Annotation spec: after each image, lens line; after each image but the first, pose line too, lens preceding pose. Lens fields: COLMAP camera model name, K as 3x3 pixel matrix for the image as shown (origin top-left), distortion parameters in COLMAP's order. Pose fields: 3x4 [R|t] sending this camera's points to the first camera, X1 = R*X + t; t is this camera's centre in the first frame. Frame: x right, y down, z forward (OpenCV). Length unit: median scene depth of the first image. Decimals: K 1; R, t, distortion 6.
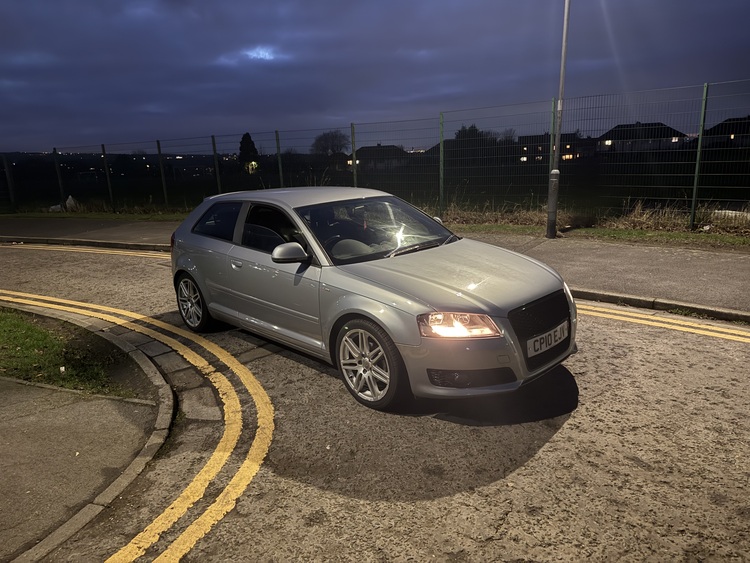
lens RADIAL K [[554.5, 0, 375.0], [0, 554.5, 281.5], [0, 0, 1]] dist [0.037011, -0.001995]
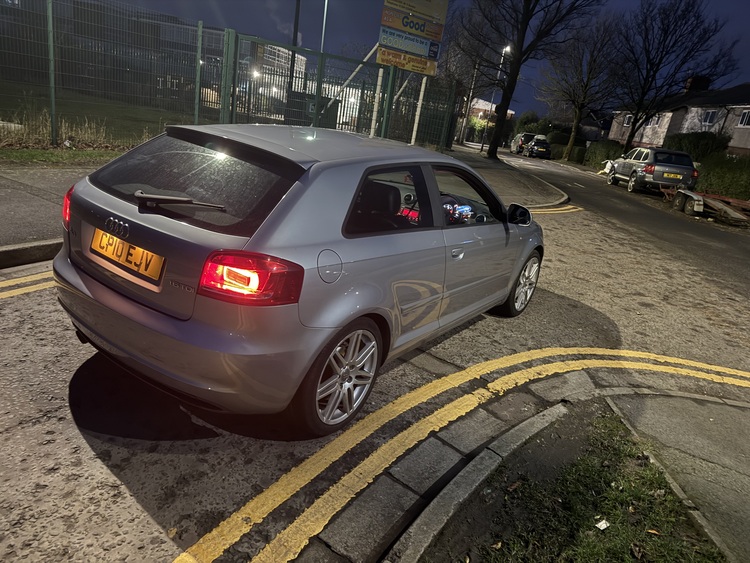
lens RADIAL K [[554.5, 0, 375.0], [0, 554.5, 281.5], [0, 0, 1]] dist [0.037011, -0.001995]
pose [[-0.231762, -0.286509, 0.929623, -1.178926], [0.067314, 0.948629, 0.309148, -0.294276], [-0.970441, 0.134226, -0.200570, 1.625605]]
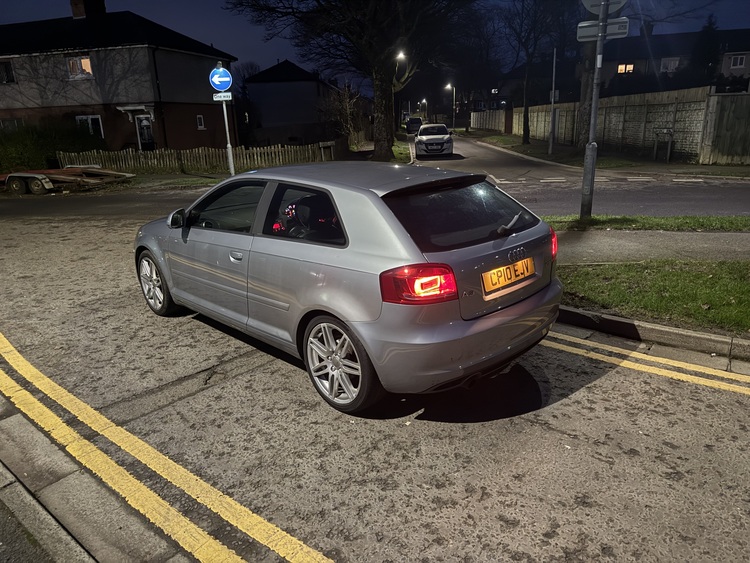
lens RADIAL K [[554.5, 0, 375.0], [0, 554.5, 281.5], [0, 0, 1]] dist [0.037011, -0.001995]
pose [[-0.992259, 0.099434, -0.074397, -0.186003], [0.052459, 0.878619, 0.474633, -0.552266], [0.112561, 0.467056, -0.877034, 2.528990]]
